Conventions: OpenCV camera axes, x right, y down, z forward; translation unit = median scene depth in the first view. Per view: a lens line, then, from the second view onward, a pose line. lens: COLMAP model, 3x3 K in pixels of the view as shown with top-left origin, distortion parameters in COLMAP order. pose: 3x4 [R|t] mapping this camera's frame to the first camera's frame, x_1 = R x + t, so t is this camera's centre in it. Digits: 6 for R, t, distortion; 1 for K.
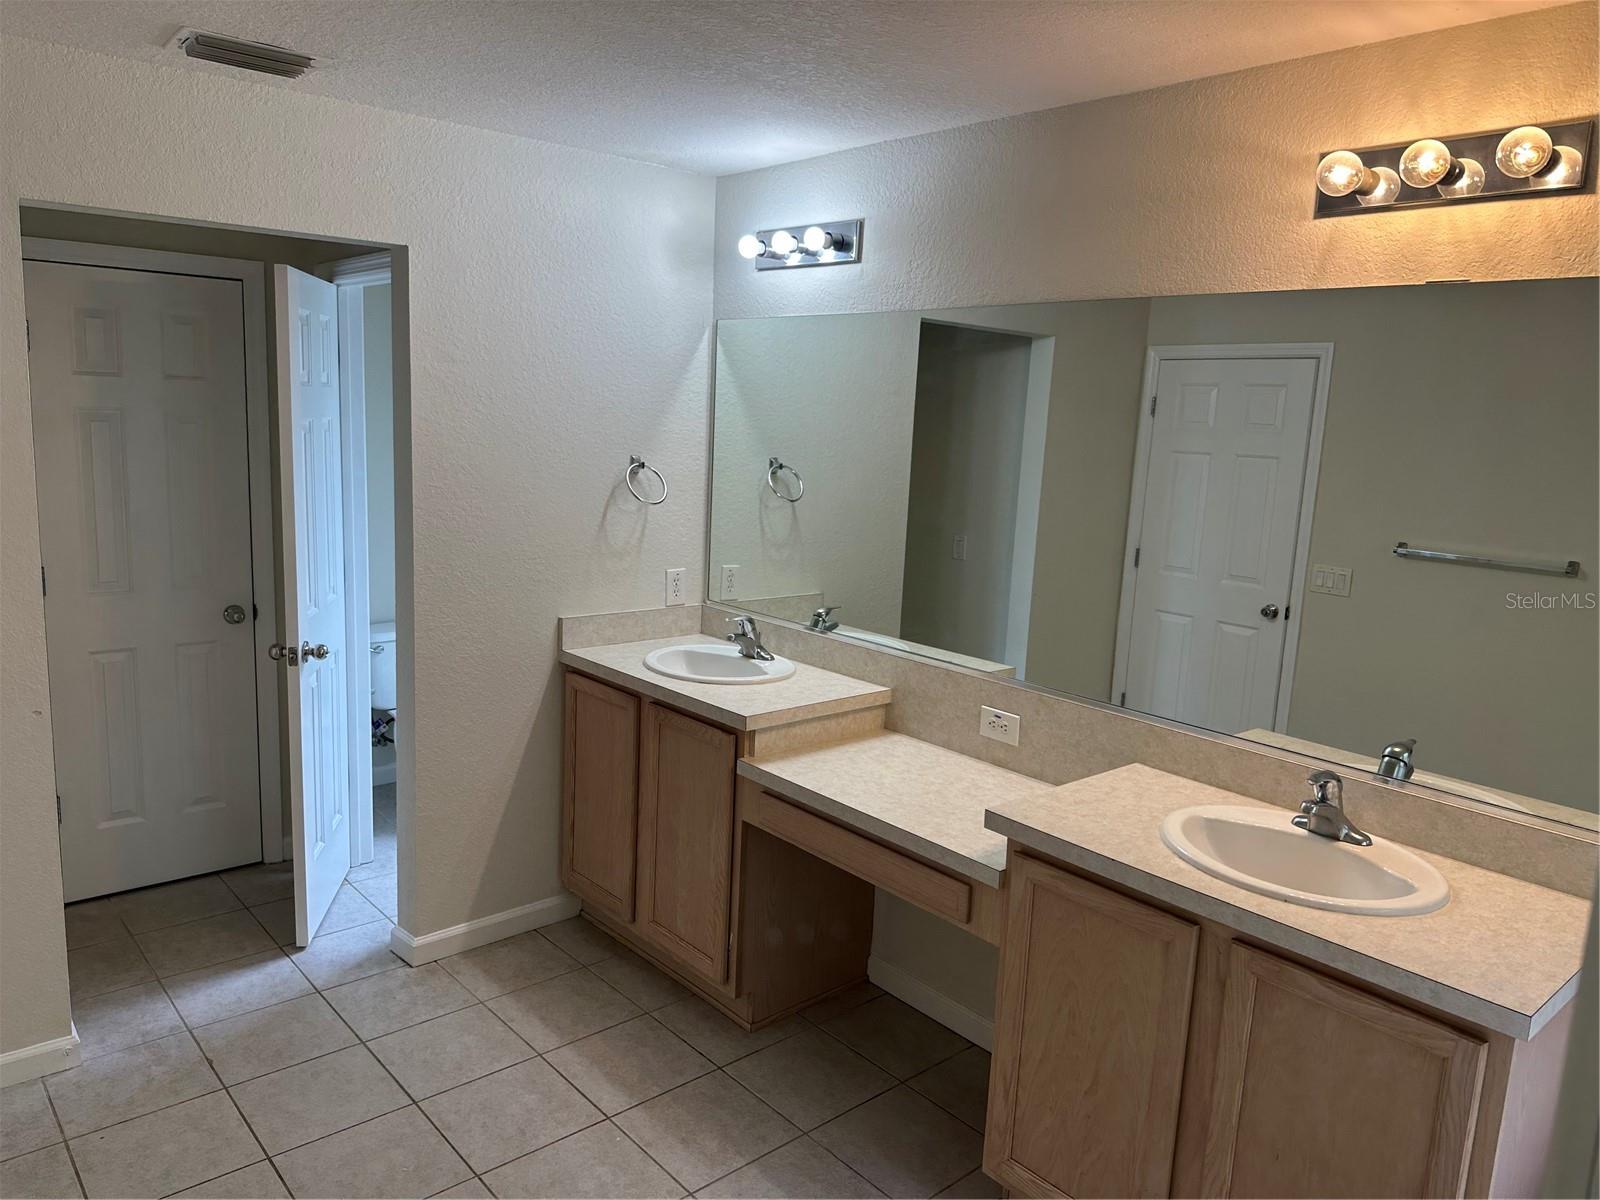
lens RADIAL K [[1130.3, 0, 797.0], [0, 1130.3, 600.4], [0, 0, 1]] dist [0.034365, -0.050381]
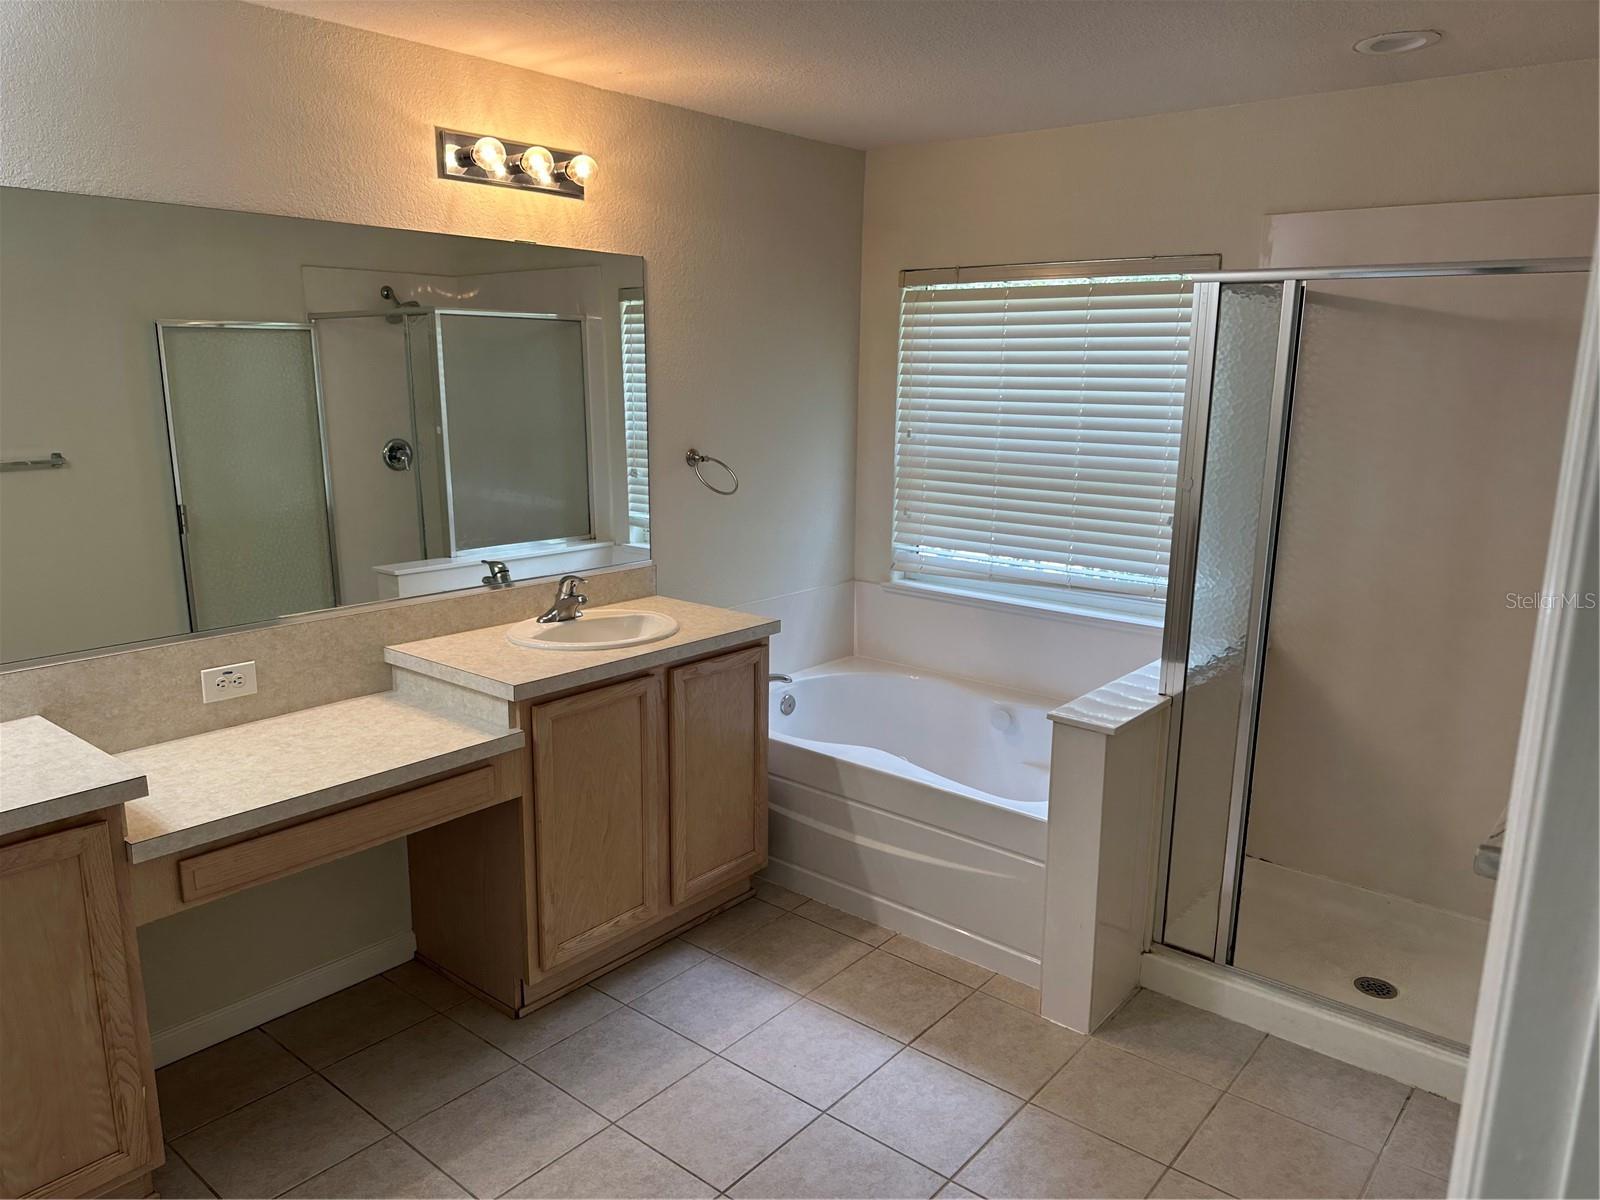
lens RADIAL K [[1130.3, 0, 800.8], [0, 1130.3, 613.0], [0, 0, 1]] dist [0.034365, -0.050381]
pose [[-0.162072, -0.259369, 0.952082, -0.827023], [0.148565, 0.947427, 0.283391, -0.146195], [-0.975531, 0.187376, -0.115019, 0.713751]]
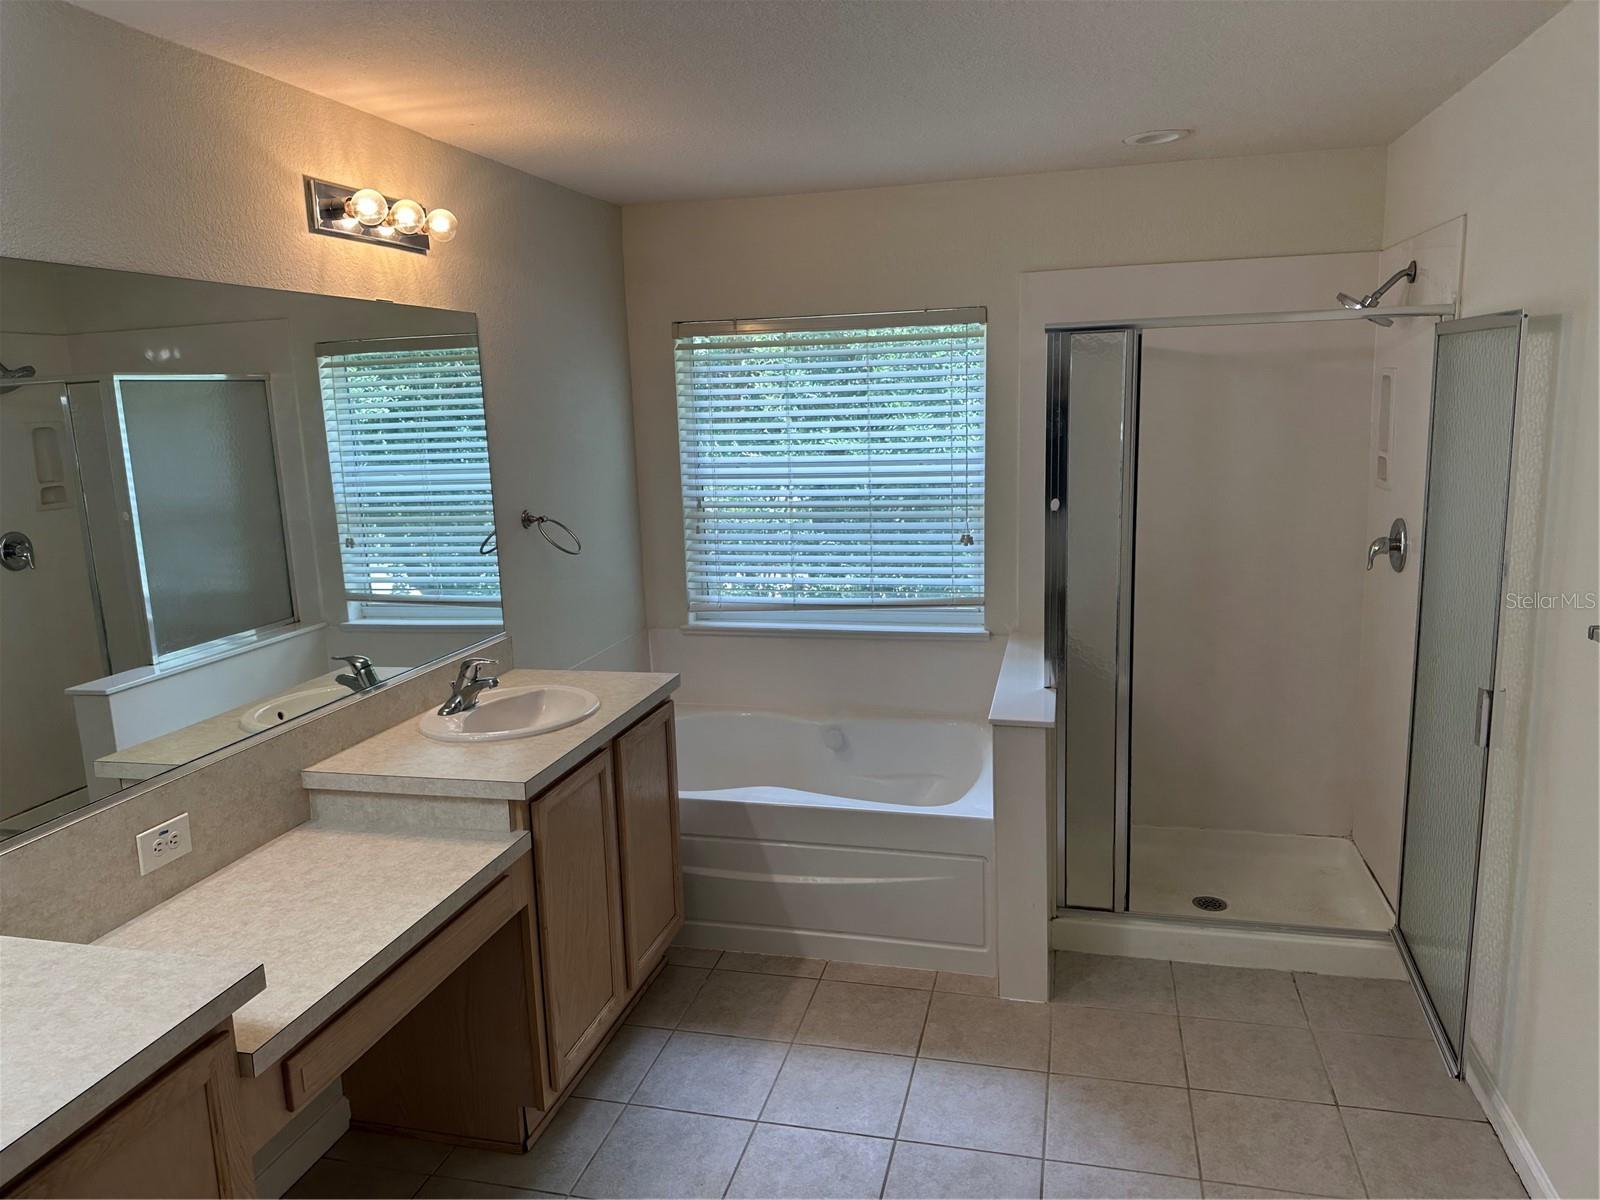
lens RADIAL K [[1130.3, 0, 792.3], [0, 1130.3, 595.6], [0, 0, 1]] dist [0.034365, -0.050381]
pose [[-0.568415, -0.171188, 0.804735, -0.684926], [0.146998, 0.941244, 0.304057, -0.228008], [-0.809504, 0.291125, -0.509853, 1.102805]]
